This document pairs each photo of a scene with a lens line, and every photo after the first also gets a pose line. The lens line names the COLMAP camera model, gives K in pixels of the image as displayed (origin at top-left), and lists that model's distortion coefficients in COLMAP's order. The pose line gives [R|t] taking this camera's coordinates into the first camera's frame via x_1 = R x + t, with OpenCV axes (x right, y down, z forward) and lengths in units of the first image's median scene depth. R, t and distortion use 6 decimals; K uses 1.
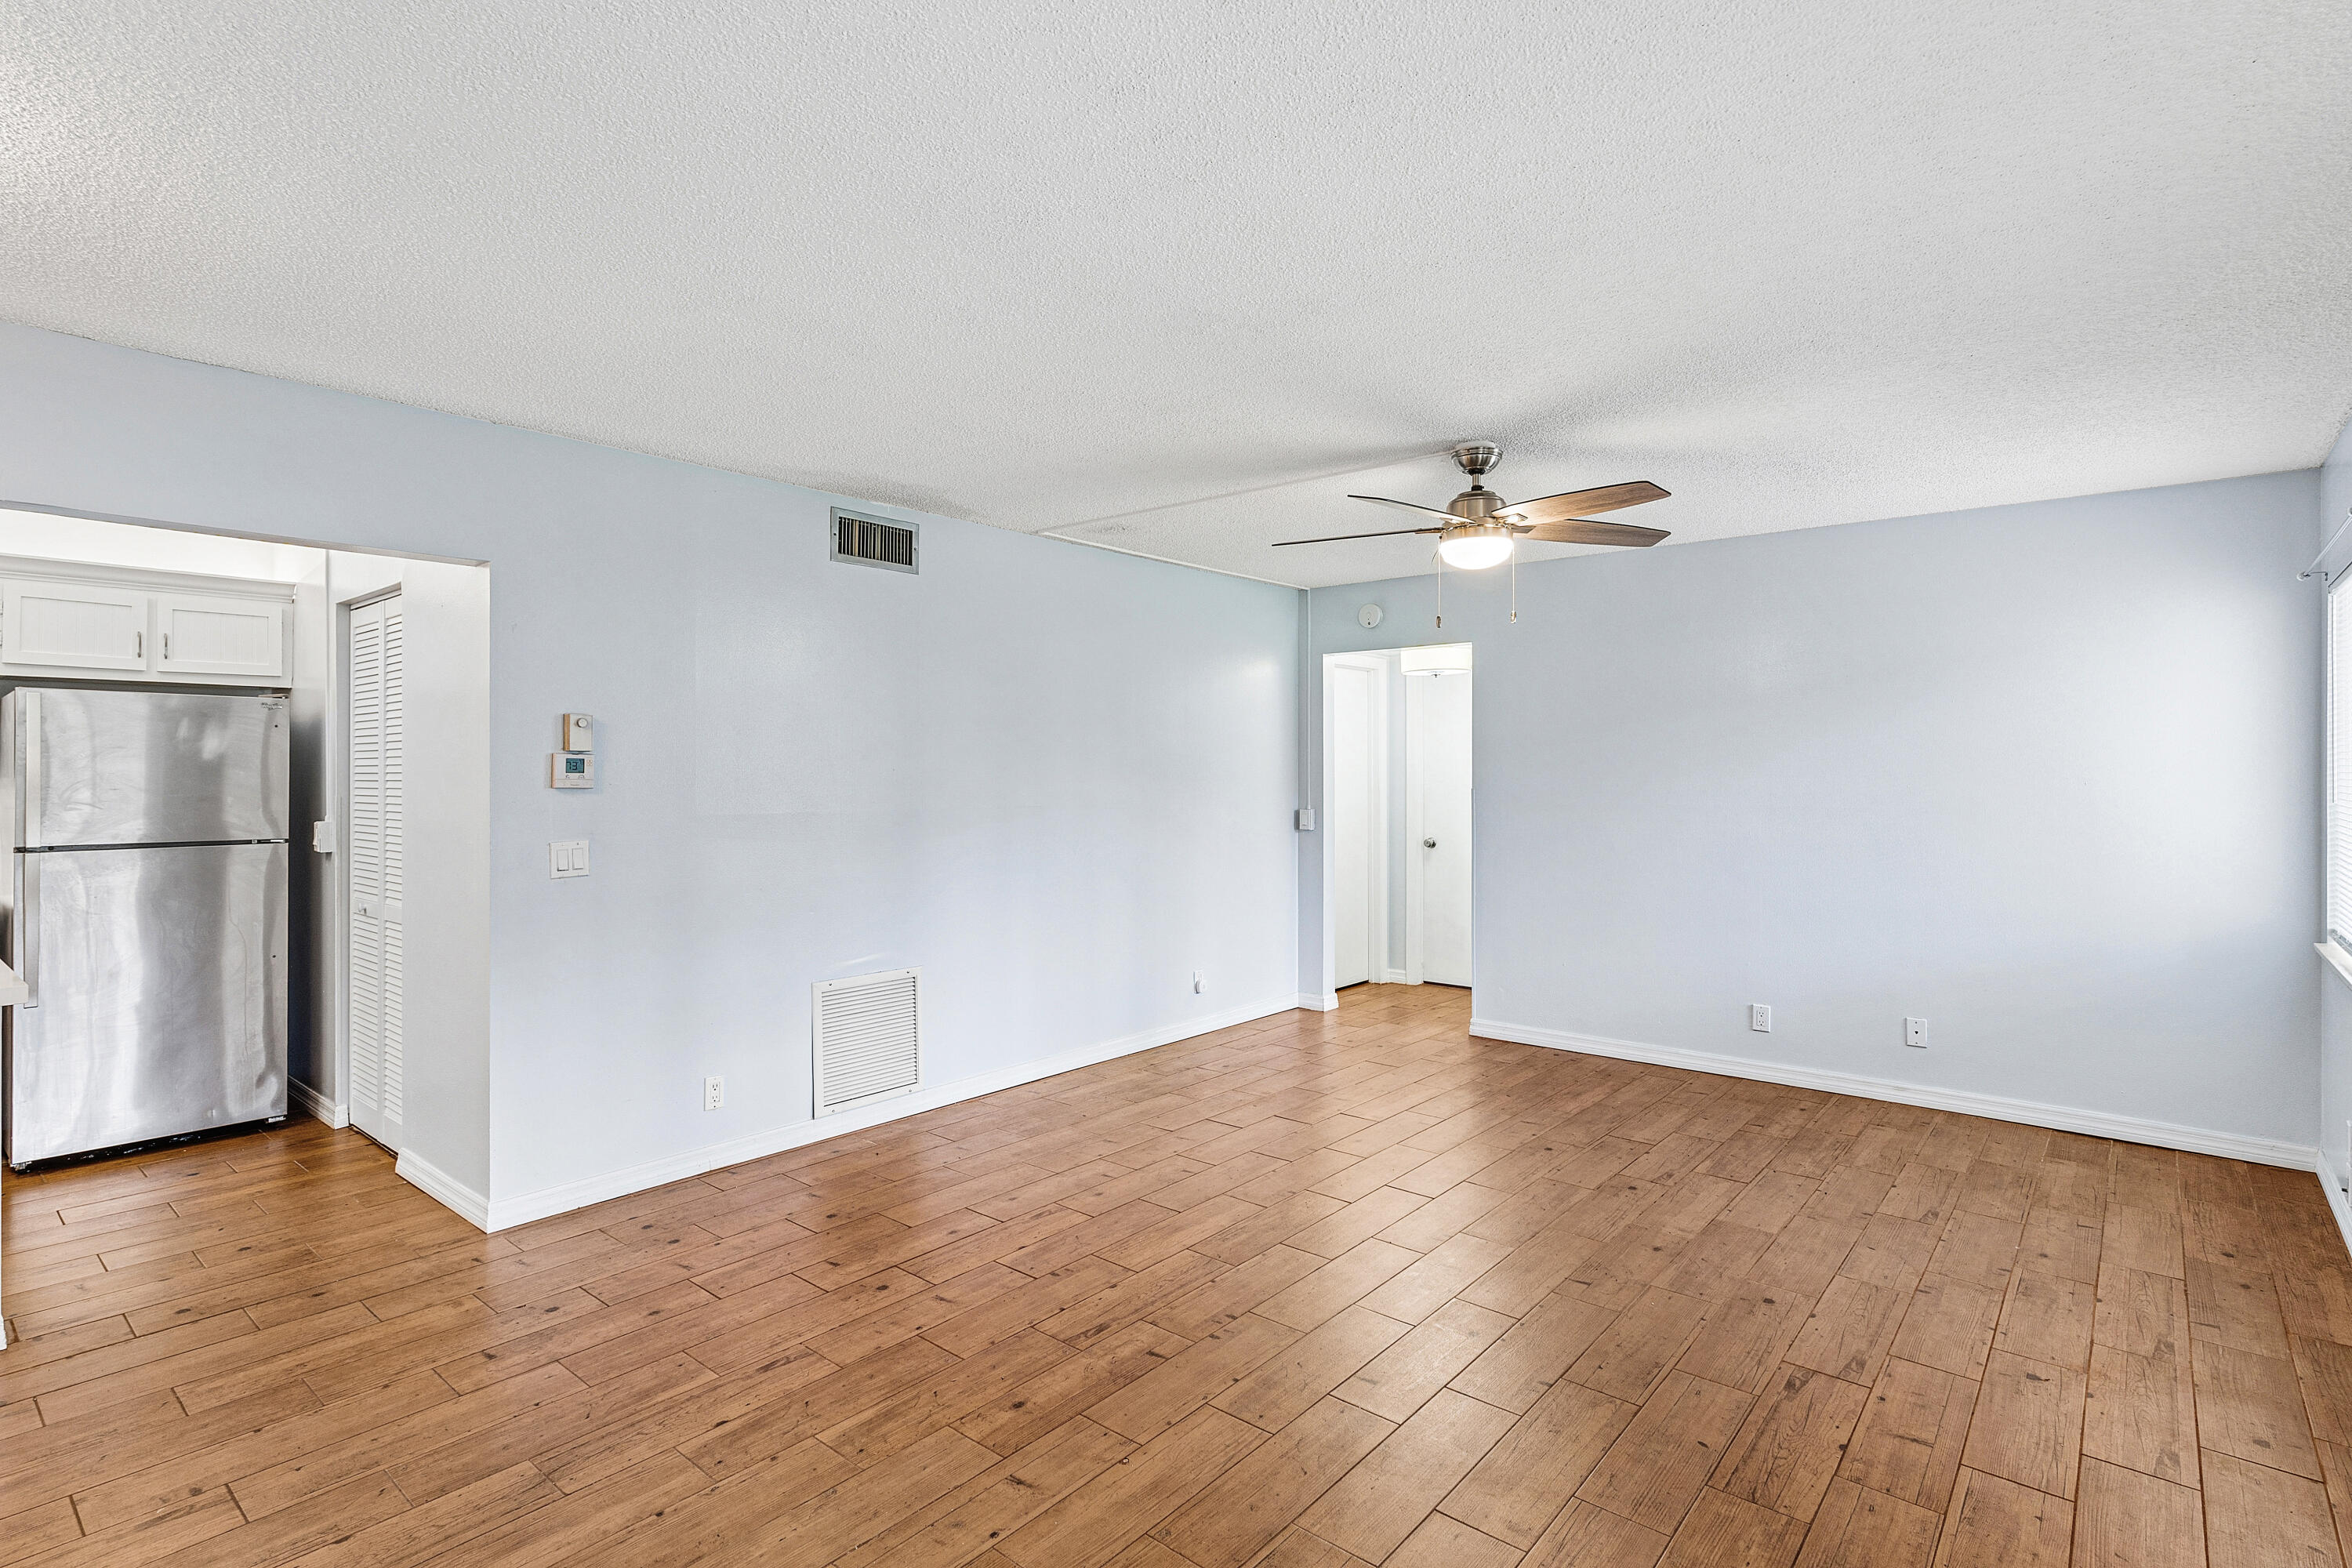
lens RADIAL K [[1148.2, 0, 1169.3], [0, 1148.2, 769.8], [0, 0, 1]] dist [0.000675, 0.000236]
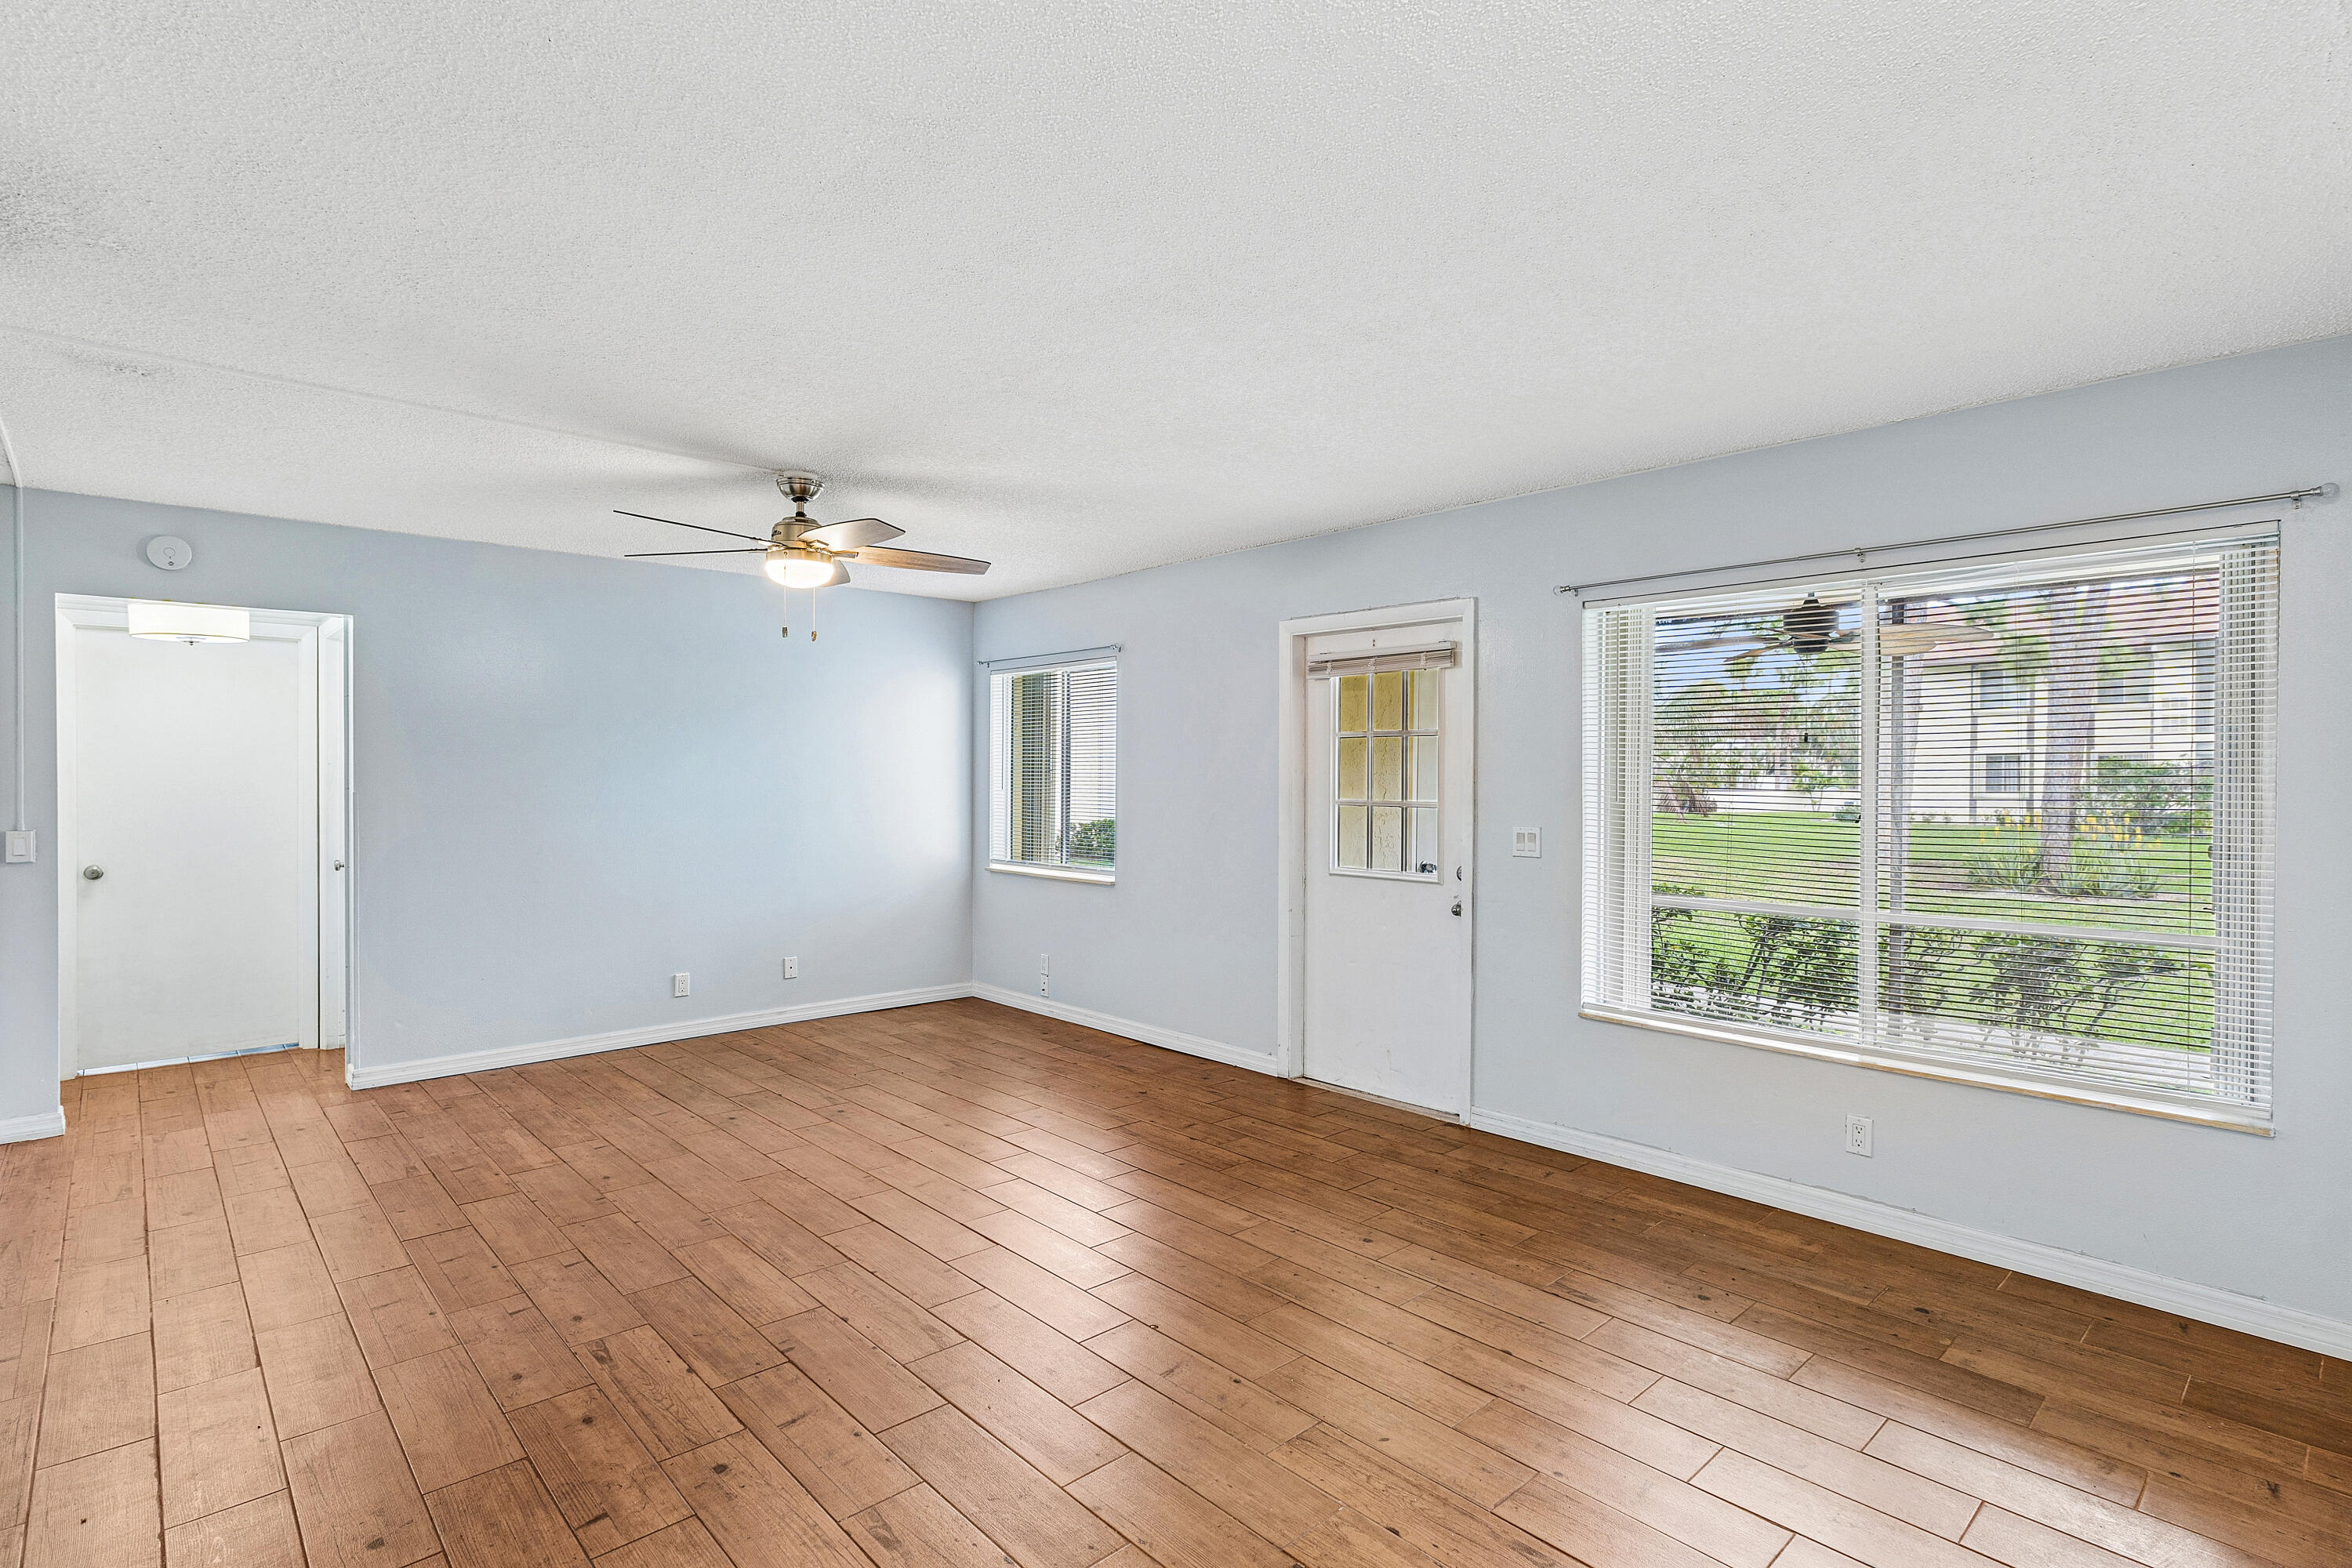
lens RADIAL K [[1133.2, 0, 1165.2], [0, 1133.2, 779.6], [0, 0, 1]] dist [0.000662, -0.000147]
pose [[0.124012, -0.004022, 0.992273, -0.771389], [-0.001686, 0.999989, 0.004264, 0.004105], [-0.992279, -0.002202, 0.124004, 0.517847]]
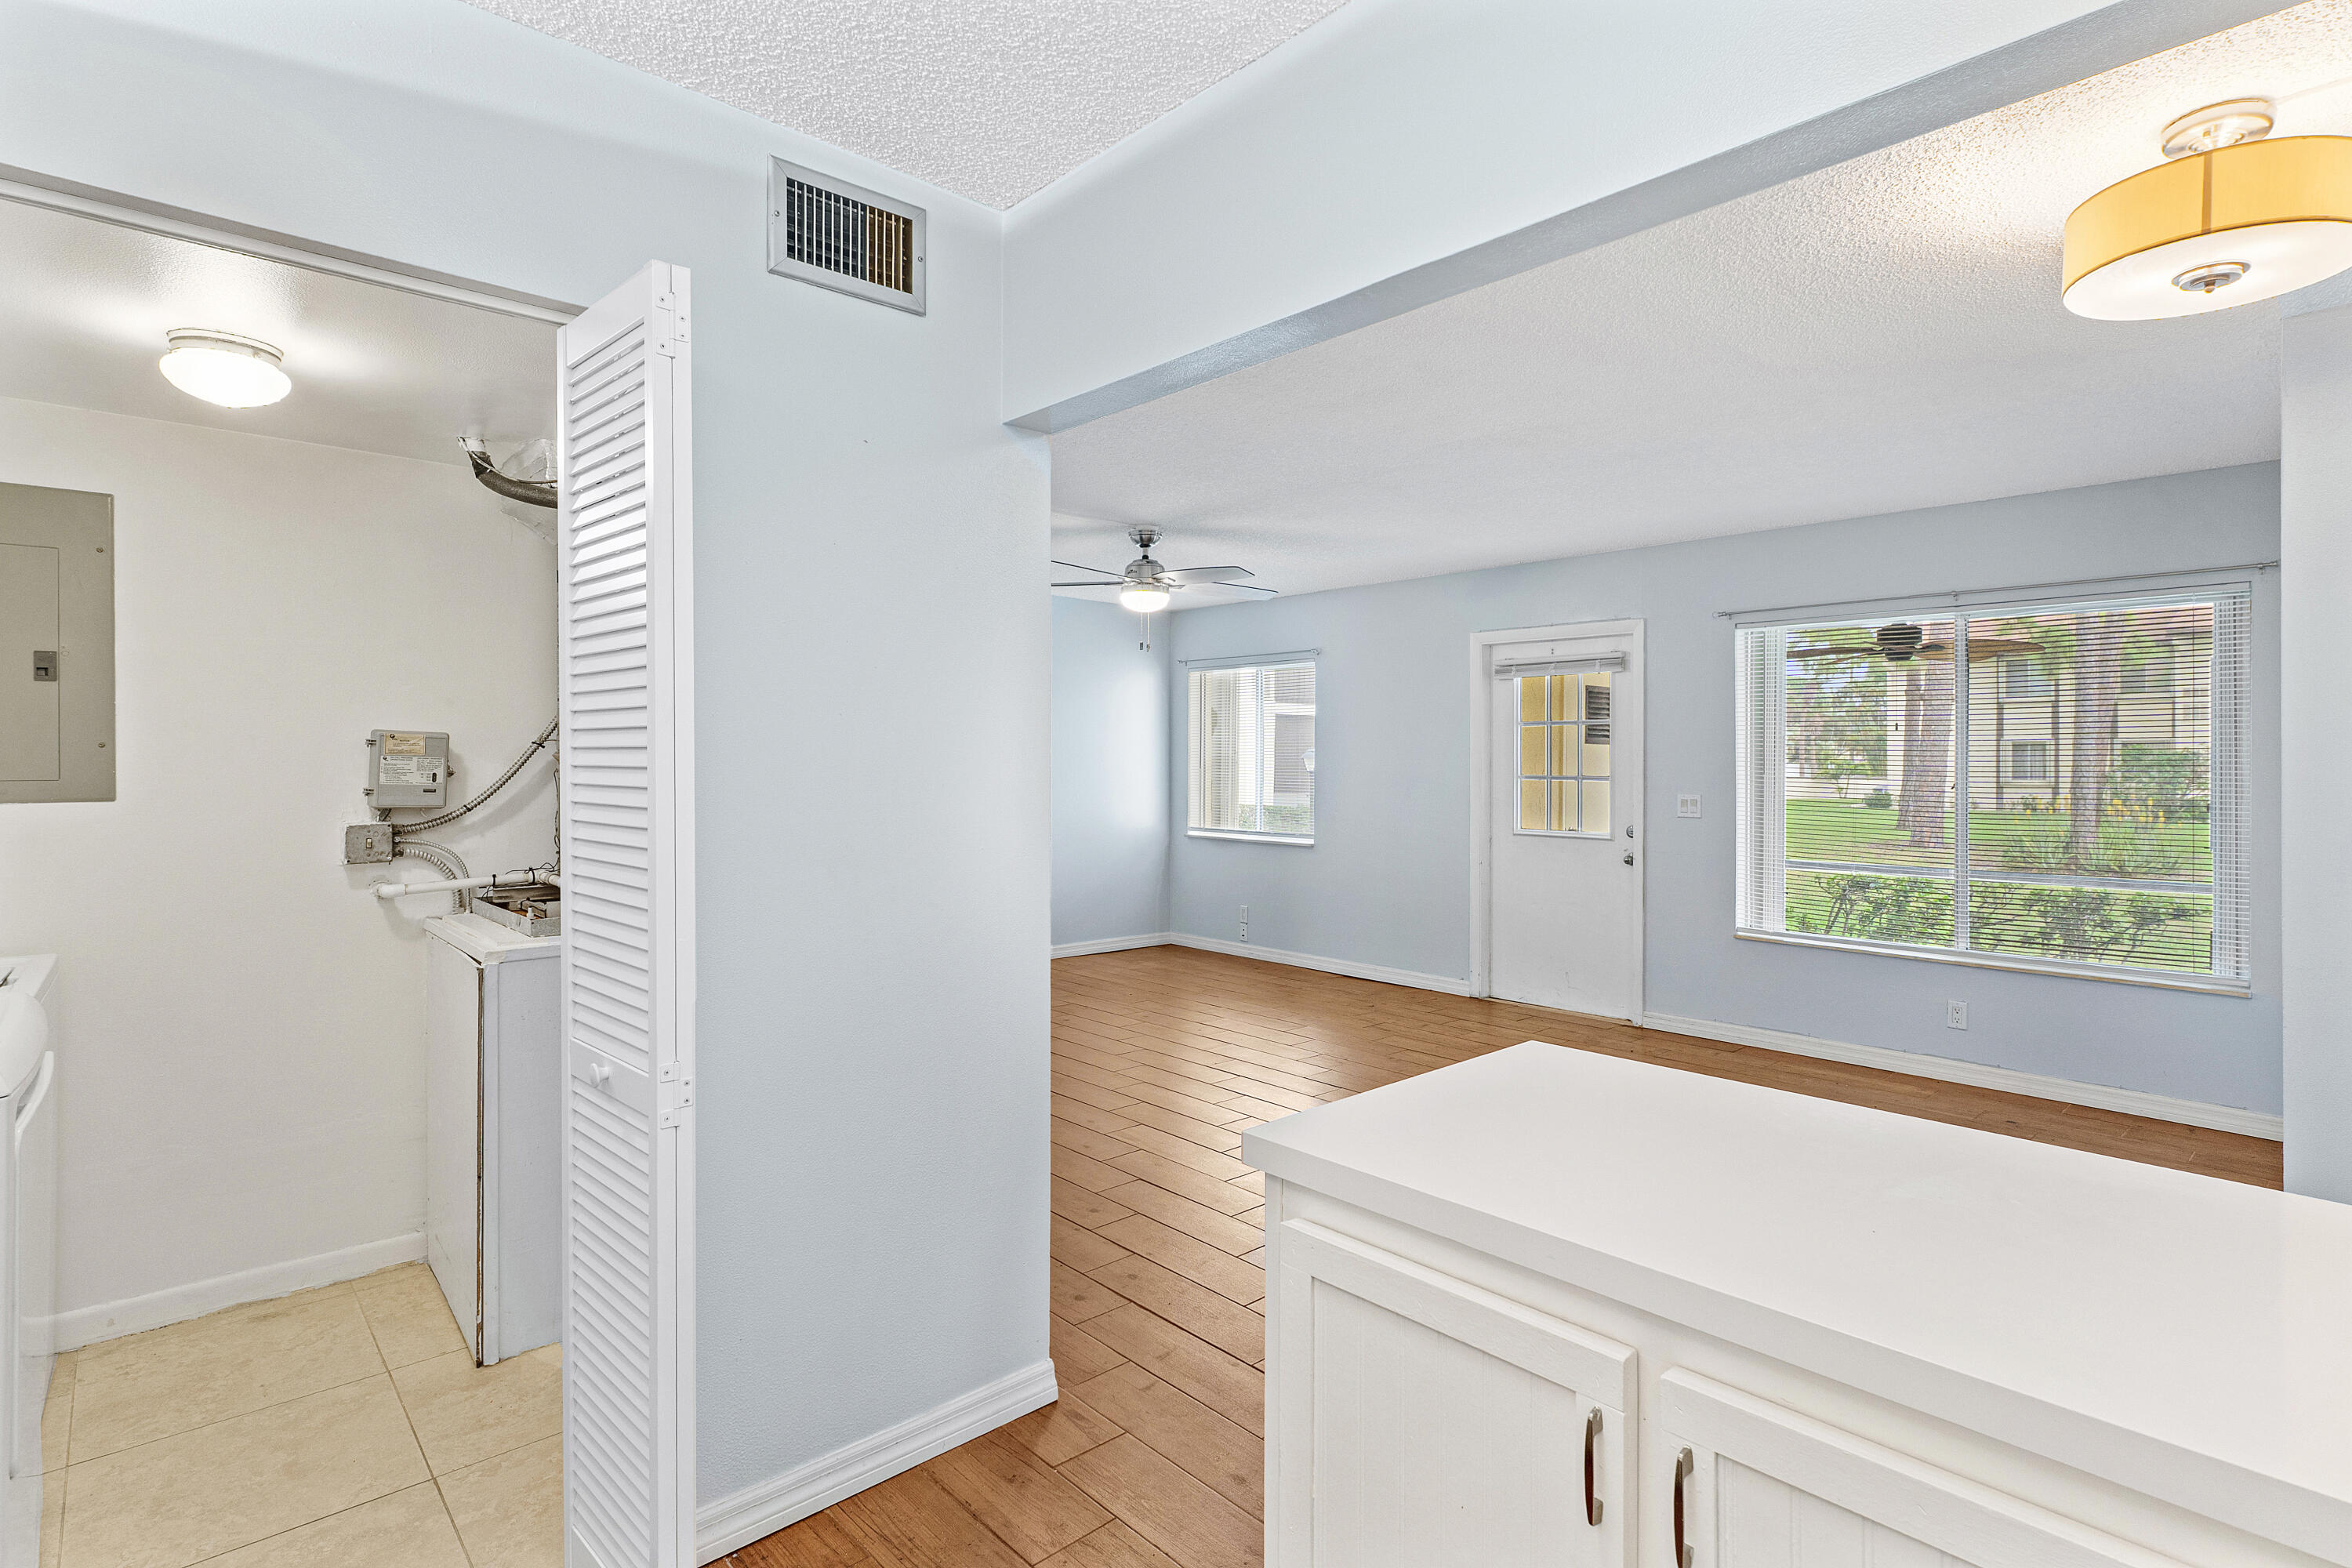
lens RADIAL K [[1140.7, 0, 1174.2], [0, 1140.7, 759.6], [0, 0, 1]] dist [0.001340, -0.000533]
pose [[0.127729, 0.002213, 0.991807, -1.171488], [-0.004242, 0.999990, -0.001685, 0.014919], [-0.991800, -0.003992, 0.127737, 0.778207]]
